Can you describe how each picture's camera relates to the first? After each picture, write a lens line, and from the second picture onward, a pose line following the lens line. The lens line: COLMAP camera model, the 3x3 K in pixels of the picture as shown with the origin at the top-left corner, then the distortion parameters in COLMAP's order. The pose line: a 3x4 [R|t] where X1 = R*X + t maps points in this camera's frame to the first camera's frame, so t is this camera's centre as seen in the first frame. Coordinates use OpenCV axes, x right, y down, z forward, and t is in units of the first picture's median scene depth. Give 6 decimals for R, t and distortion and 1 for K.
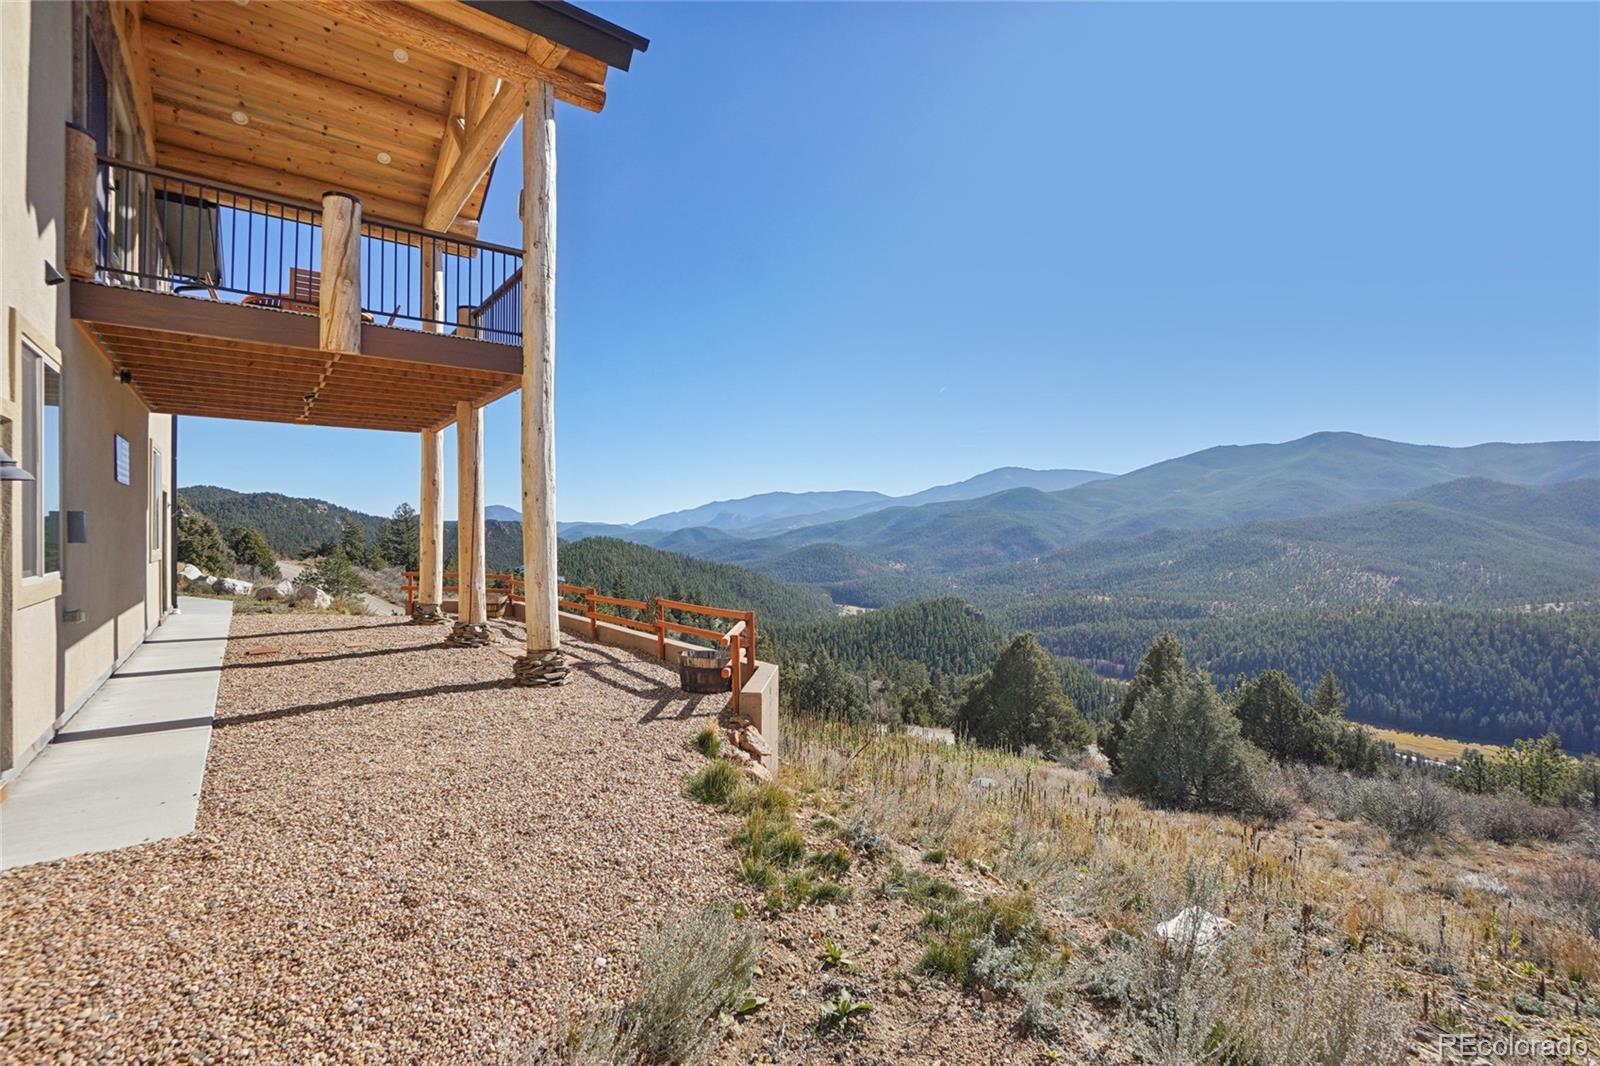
lens RADIAL K [[701.0, 0, 787.9], [0, 701.0, 532.4], [0, 0, 1]] dist [-0.072923, 0.025019]
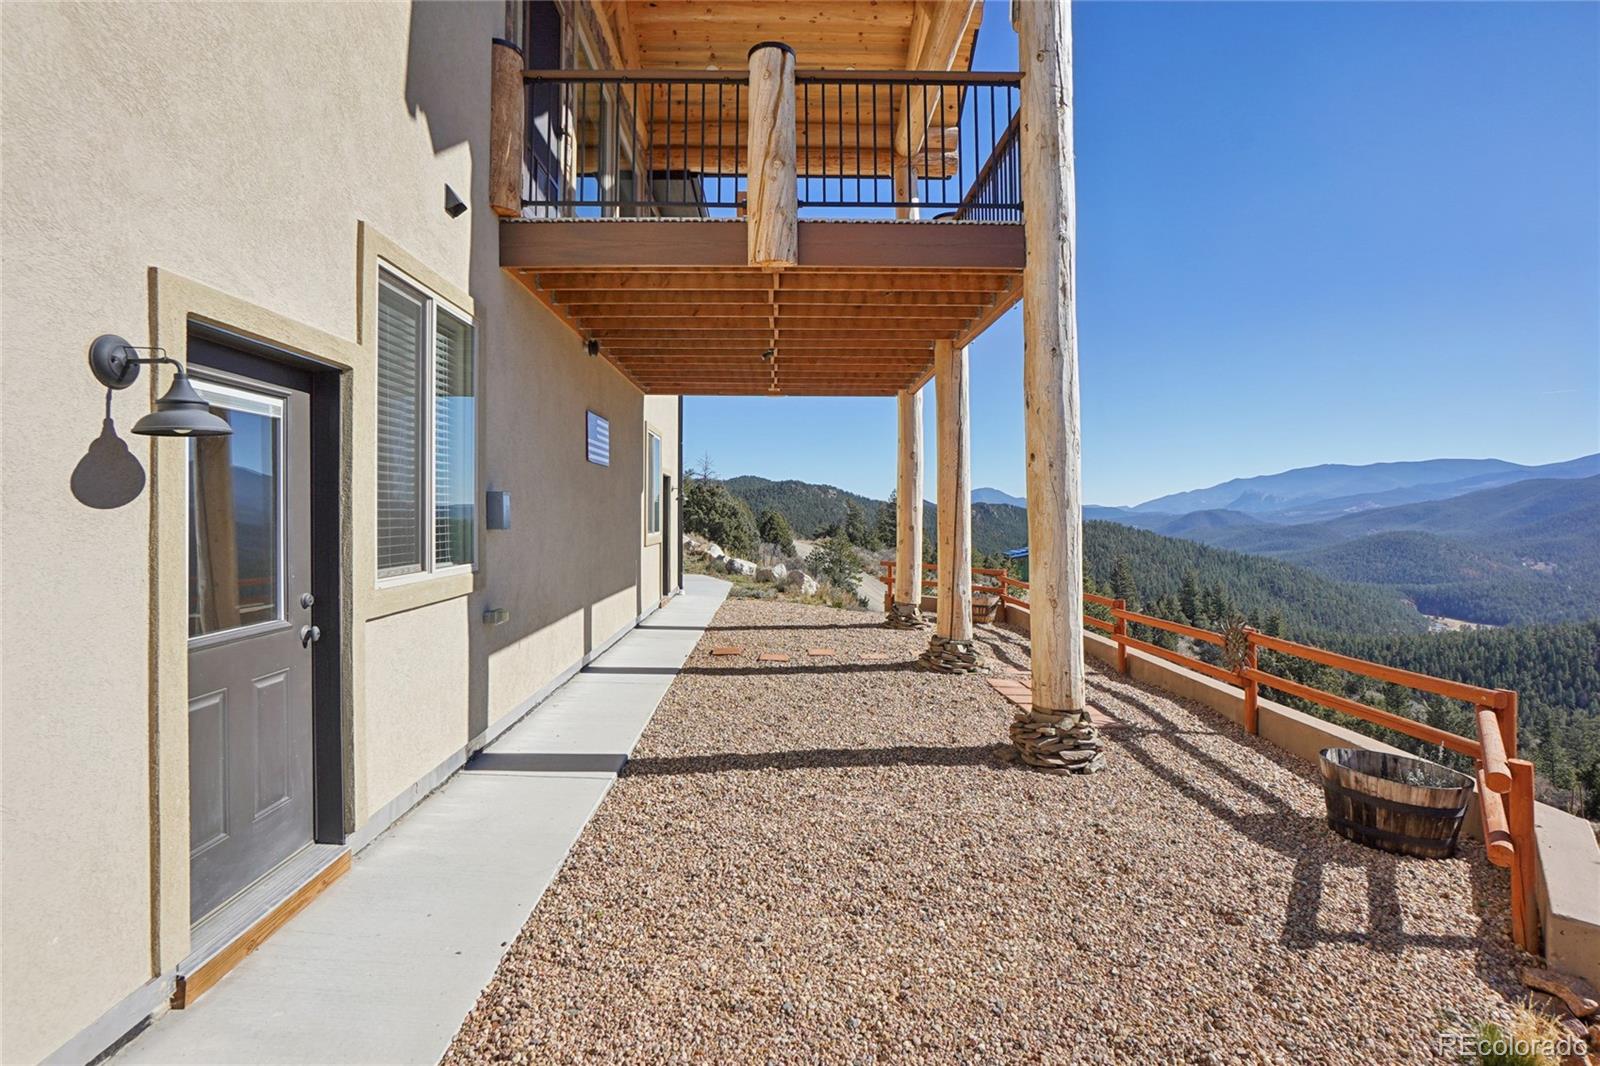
lens RADIAL K [[745.8, 0, 802.6], [0, 745.8, 510.0], [0, 0, 1]] dist [-0.044589, 0.000749]
pose [[0.802589, -0.001403, -0.596530, -0.117688], [-0.003143, 0.999973, -0.006581, -0.001953], [0.596524, 0.007157, 0.802563, 0.276407]]
